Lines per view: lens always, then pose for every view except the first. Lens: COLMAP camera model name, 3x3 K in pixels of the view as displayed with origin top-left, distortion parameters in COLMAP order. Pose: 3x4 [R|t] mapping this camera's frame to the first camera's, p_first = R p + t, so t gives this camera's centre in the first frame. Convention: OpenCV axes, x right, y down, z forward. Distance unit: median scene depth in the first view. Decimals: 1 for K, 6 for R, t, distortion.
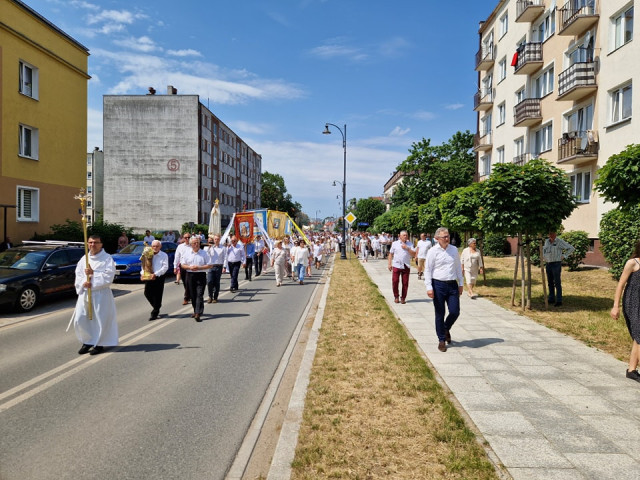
lens RADIAL K [[428.5, 0, 323.0], [0, 428.5, 242.9], [0, 0, 1]] dist [0.076835, -0.062670]
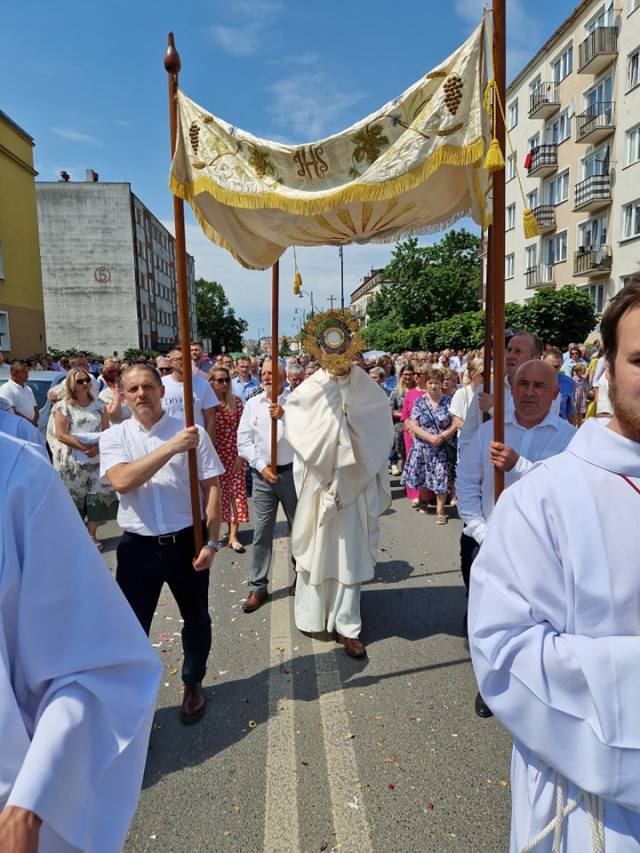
lens RADIAL K [[571.2, 0, 320.0], [0, 571.2, 426.5], [0, 0, 1]] dist [0.076835, -0.062670]
pose [[0.992920, -0.044394, 0.110175, -0.141751], [0.033556, 0.994587, 0.098342, 0.007638], [-0.113944, -0.093949, 0.989035, -0.200565]]
